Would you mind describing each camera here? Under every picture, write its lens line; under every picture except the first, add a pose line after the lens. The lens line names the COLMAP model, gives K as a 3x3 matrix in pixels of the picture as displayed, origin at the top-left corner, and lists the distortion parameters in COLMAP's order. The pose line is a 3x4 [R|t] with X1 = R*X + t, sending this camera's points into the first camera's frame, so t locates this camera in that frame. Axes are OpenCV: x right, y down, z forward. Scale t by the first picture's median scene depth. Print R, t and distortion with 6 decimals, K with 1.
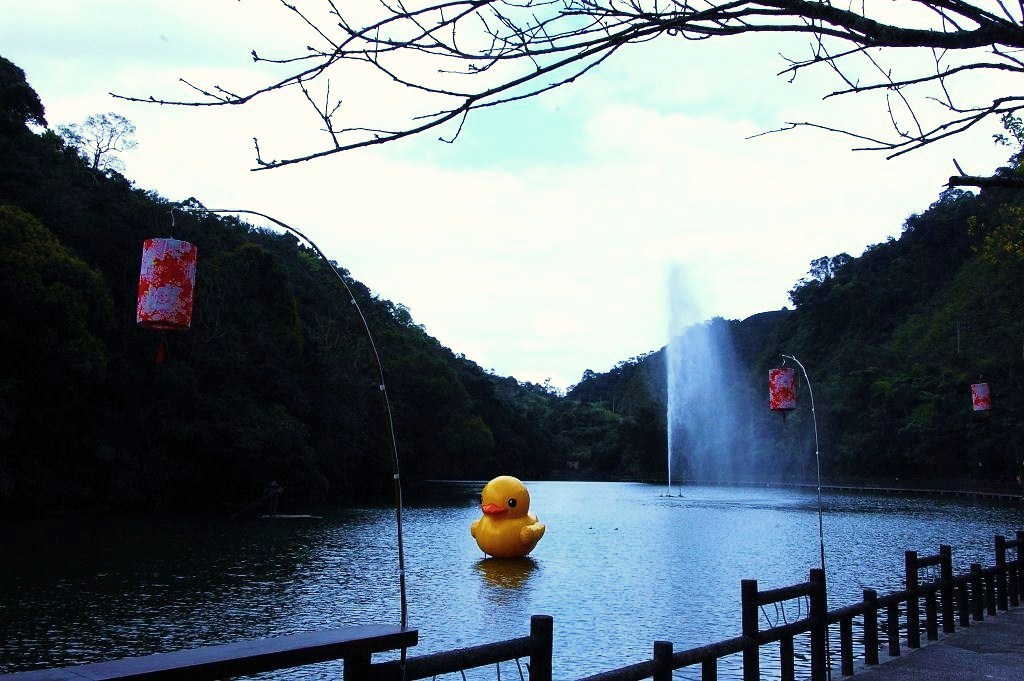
lens RADIAL K [[1172.4, 0, 506.4], [0, 1172.4, 357.3], [0, 0, 1]] dist [-0.016988, 0.272426]
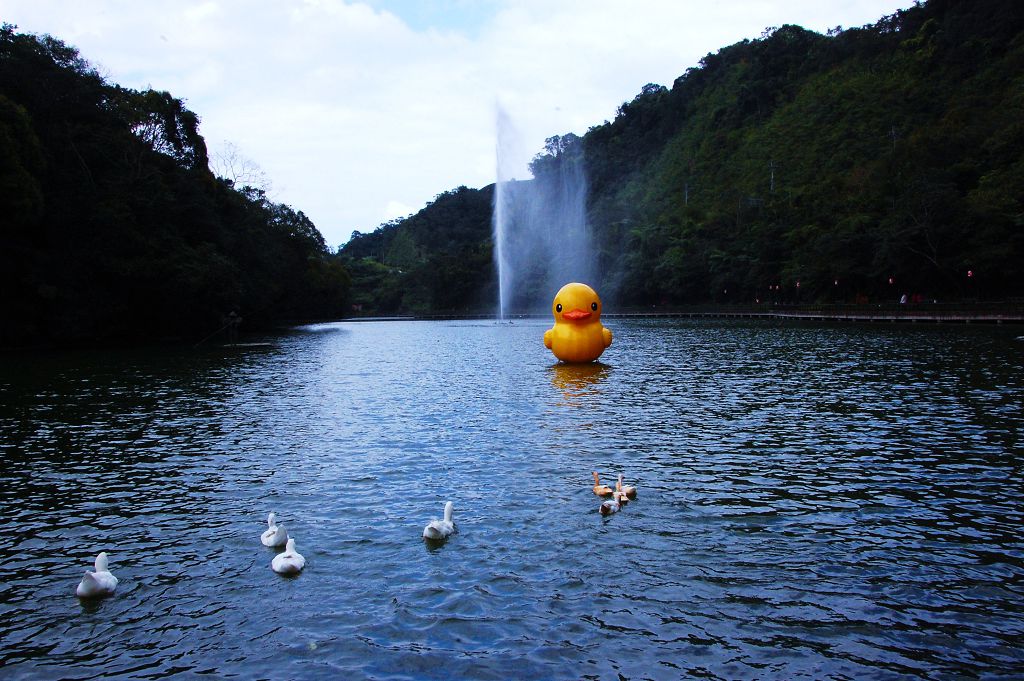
lens RADIAL K [[950.4, 0, 512.0], [0, 950.4, 340.5], [0, 0, 1]] dist [-0.095787, 0.212323]
pose [[0.971223, -0.037158, 0.235256, -0.066076], [0.007490, 0.992032, 0.125764, 0.011661], [-0.238054, -0.120383, 0.963762, 0.053733]]
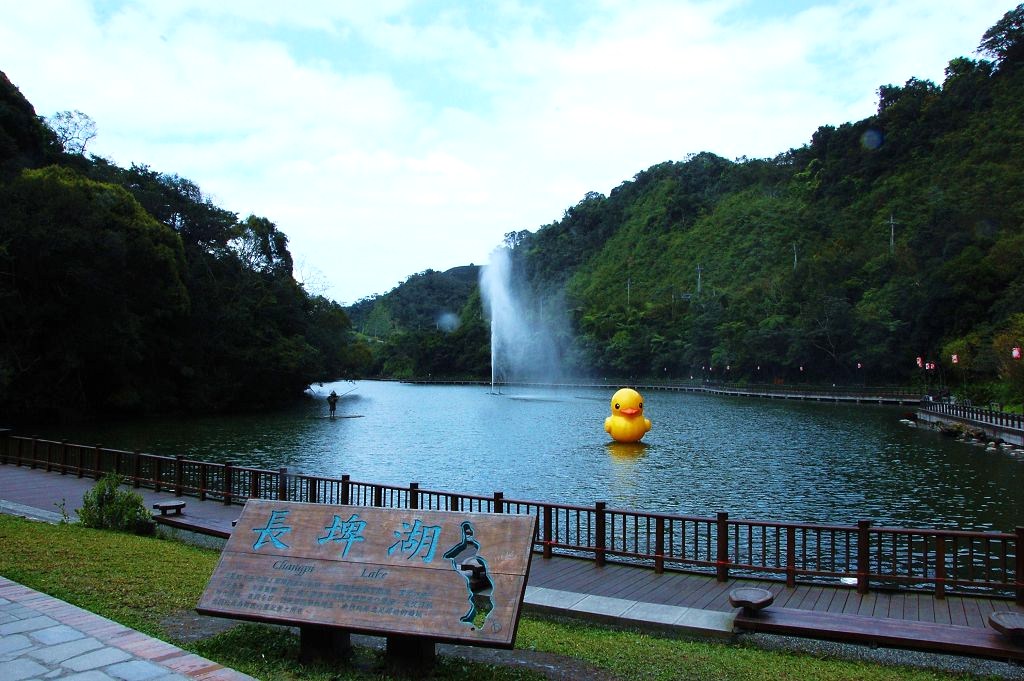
lens RADIAL K [[809.8, 0, 512.0], [0, 809.8, 340.5], [0, 0, 1]] dist [-0.117904, 0.006338]
pose [[0.956197, -0.000301, 0.292723, -0.116099], [-0.015924, 0.998465, 0.053045, -0.003635], [-0.292290, -0.055383, 0.954725, 0.013009]]
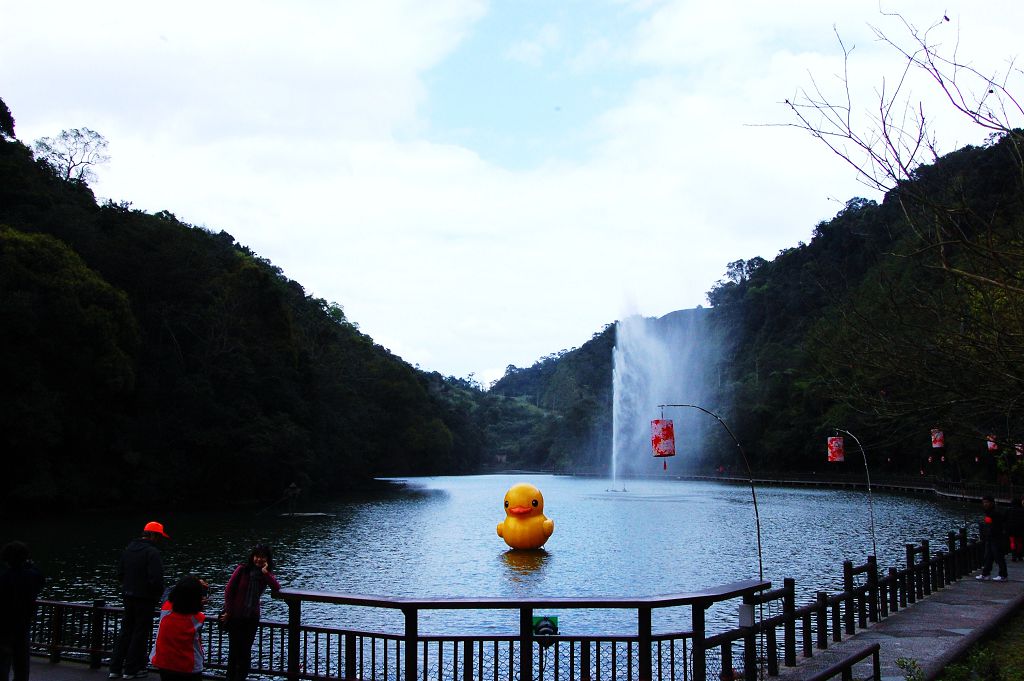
lens RADIAL K [[1150.2, 0, 512.0], [0, 1150.2, 340.5], [0, 0, 1]] dist [0.027115, 0.030356]
pose [[0.997294, 0.004389, 0.073389, -0.029228], [-0.003693, 0.999947, -0.009617, -0.009107], [-0.073428, 0.009320, 0.997257, -0.051934]]
